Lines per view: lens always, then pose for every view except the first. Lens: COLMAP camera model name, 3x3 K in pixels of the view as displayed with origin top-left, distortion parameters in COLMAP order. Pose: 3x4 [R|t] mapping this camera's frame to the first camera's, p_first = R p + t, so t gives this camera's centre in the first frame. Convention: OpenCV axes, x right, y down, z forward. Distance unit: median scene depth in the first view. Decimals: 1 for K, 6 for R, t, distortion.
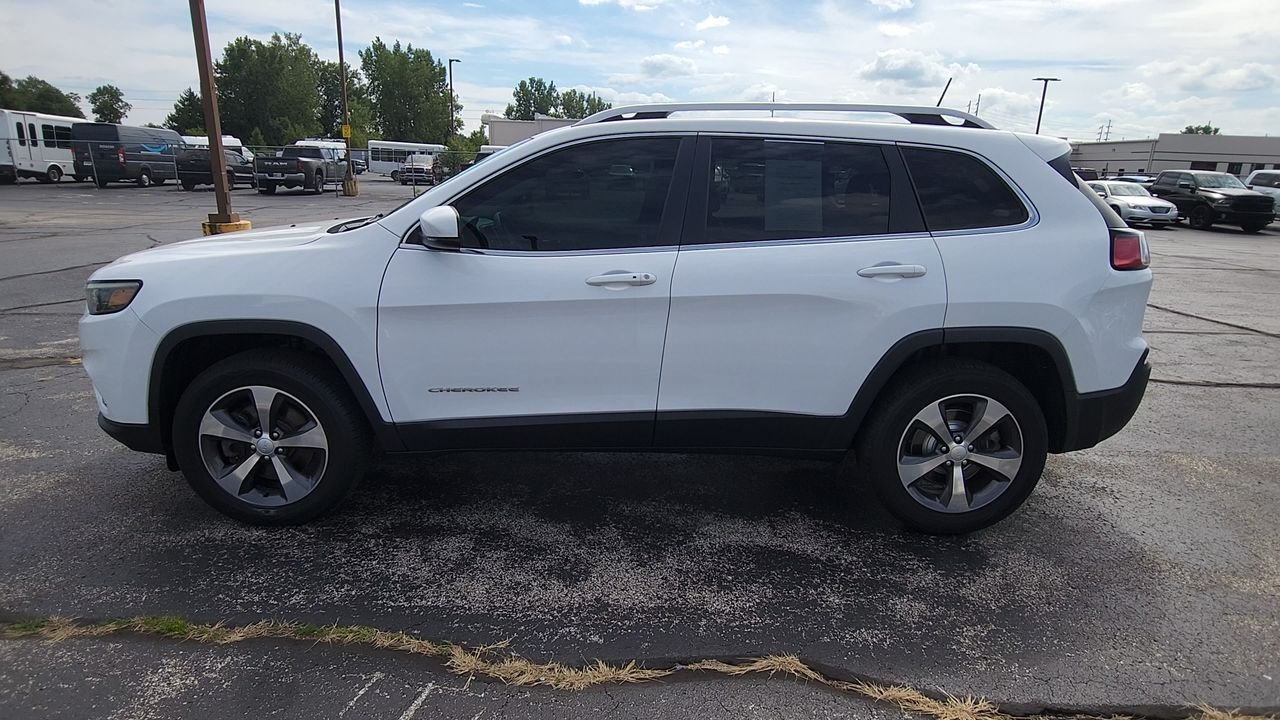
lens RADIAL K [[715.7, 0, 630.9], [0, 715.7, 357.4], [0, 0, 1]] dist [0.000706, 0.000111]
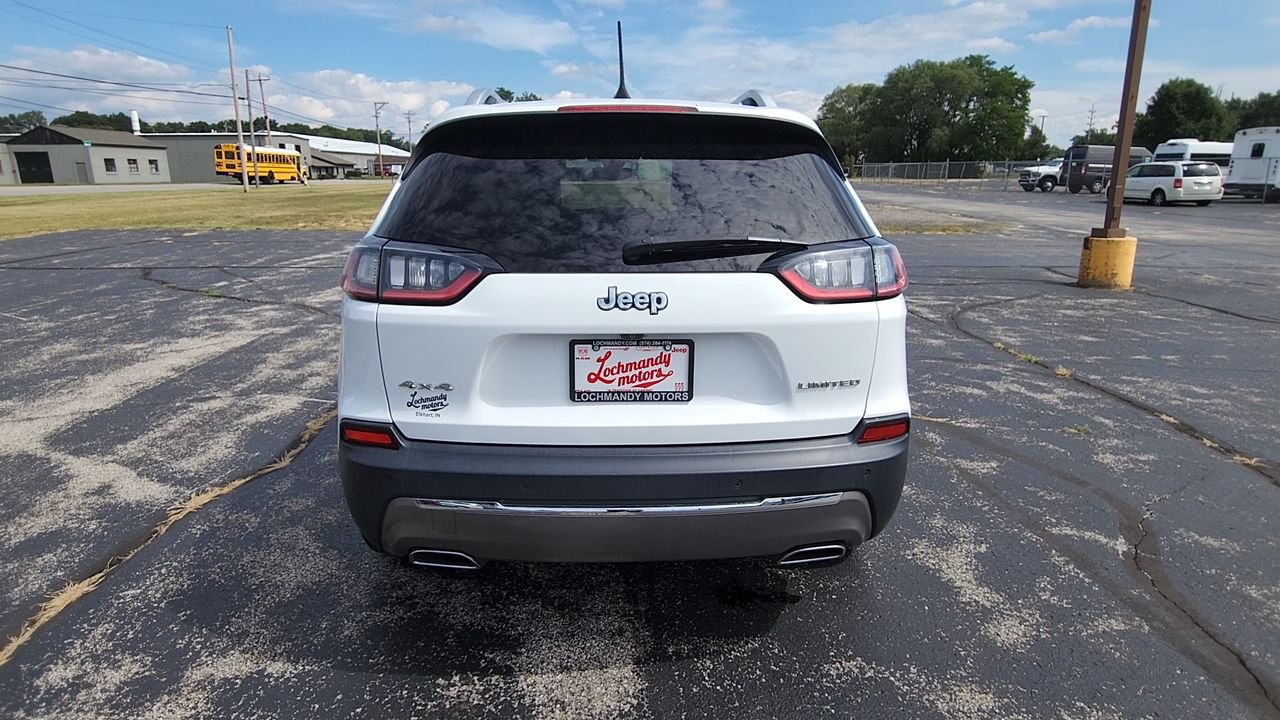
lens RADIAL K [[715.7, 0, 630.9], [0, 715.7, 357.4], [0, 0, 1]] dist [0.000706, 0.000111]
pose [[0.031045, 0.223432, -0.974225, 1.380499], [-0.249432, 0.945589, 0.208916, -0.274625], [0.967895, 0.236517, 0.085087, 1.206341]]
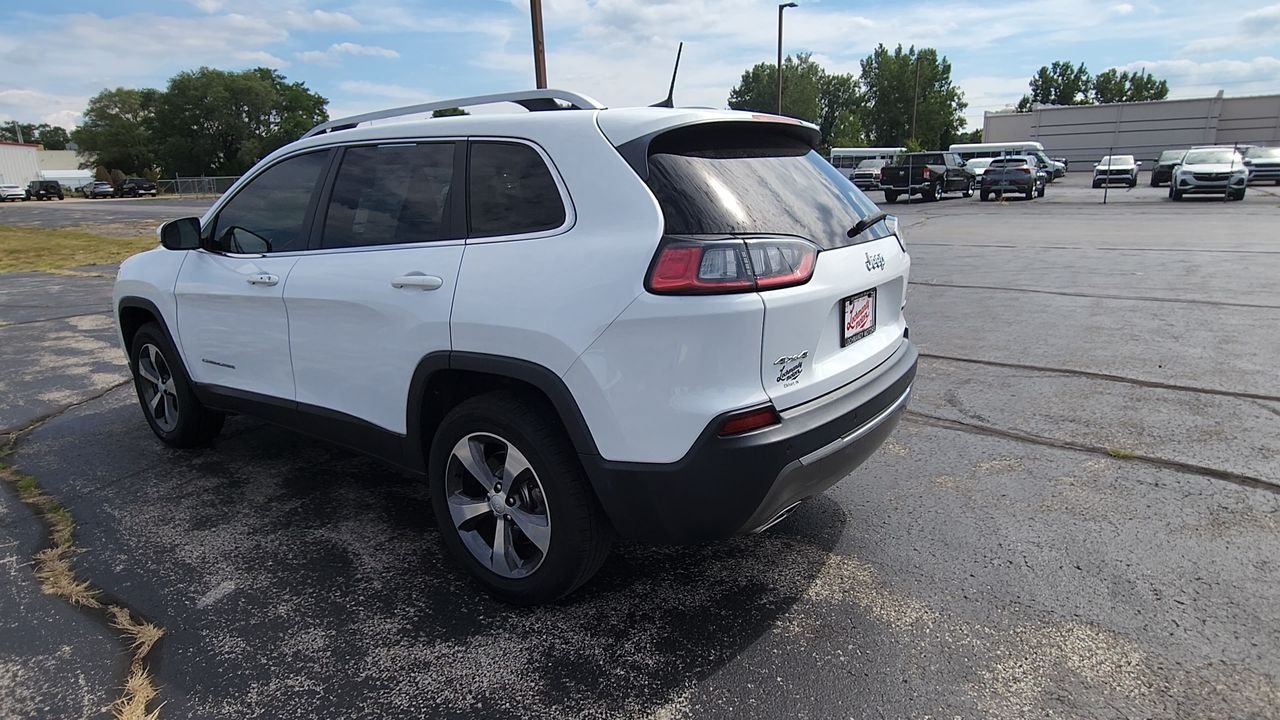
lens RADIAL K [[715.7, 0, 630.9], [0, 715.7, 357.4], [0, 0, 1]] dist [0.000706, 0.000111]
pose [[0.791940, 0.104380, -0.601611, 1.067338], [-0.109023, 0.993620, 0.028880, -0.077257], [0.600787, 0.042718, 0.798267, 0.421003]]
